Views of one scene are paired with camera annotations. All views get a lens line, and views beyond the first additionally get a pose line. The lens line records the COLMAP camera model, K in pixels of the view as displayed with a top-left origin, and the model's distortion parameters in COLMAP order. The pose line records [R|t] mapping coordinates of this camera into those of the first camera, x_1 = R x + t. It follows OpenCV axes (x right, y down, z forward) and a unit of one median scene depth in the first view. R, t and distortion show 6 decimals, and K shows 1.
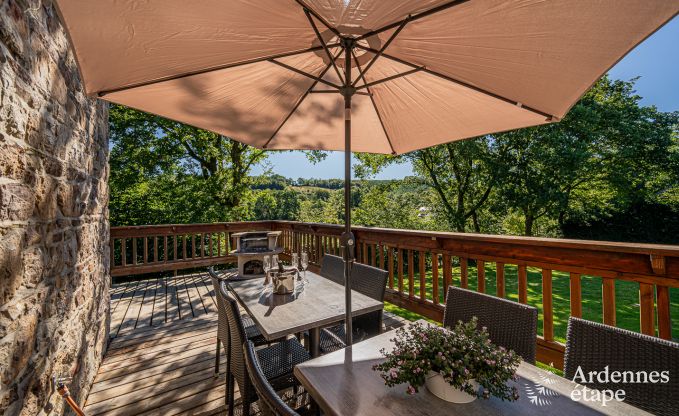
lens RADIAL K [[254.1, 0, 339.1], [0, 254.1, 209.4], [0, 0, 1]] dist [-0.011527, 0.000018]
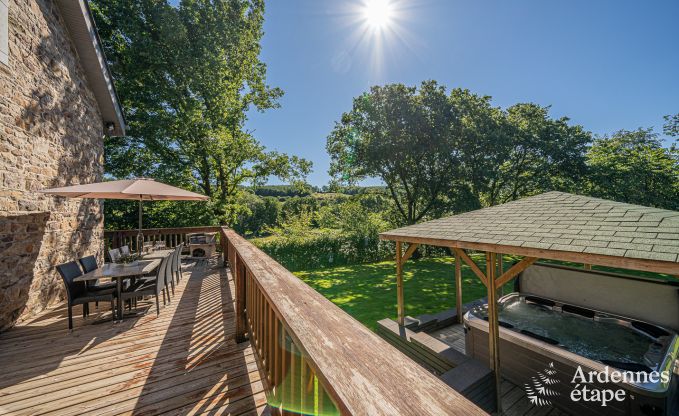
lens RADIAL K [[227.2, 0, 339.3], [0, 227.2, 207.7], [0, 0, 1]] dist [-0.001036, -0.000223]
pose [[0.996860, -0.011125, -0.078405, 0.442564], [0.009181, 0.999643, -0.025110, -0.023553], [0.078656, 0.024312, 0.996605, -0.298474]]
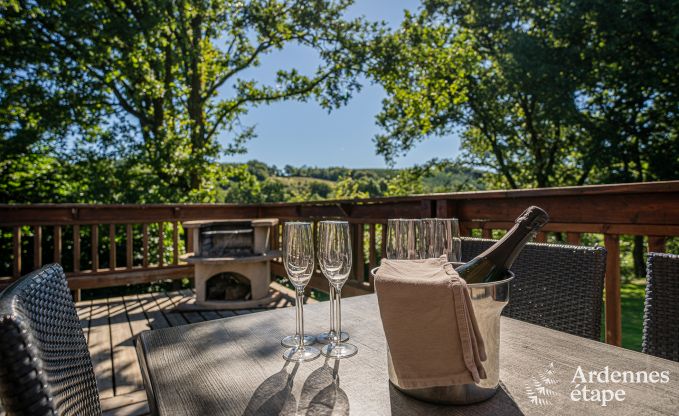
lens RADIAL K [[359.0, 0, 339.5], [0, 359.0, 209.2], [0, 0, 1]] dist [0.003413, -0.000099]
pose [[0.999919, 0.008752, -0.009225, -0.055391], [-0.008761, 0.999961, -0.001005, 0.039360], [0.009216, 0.001086, 0.999957, 0.152064]]
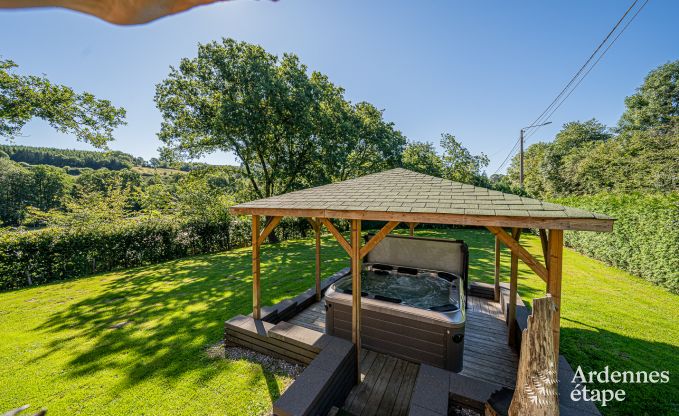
lens RADIAL K [[241.1, 0, 335.1], [0, 241.1, 206.2], [0, 0, 1]] dist [-0.000045, 0.000156]
pose [[0.877780, 0.001087, 0.479062, 0.451118], [-0.019155, 0.999277, 0.032831, 0.001694], [-0.478681, -0.037995, 0.877167, -0.231068]]
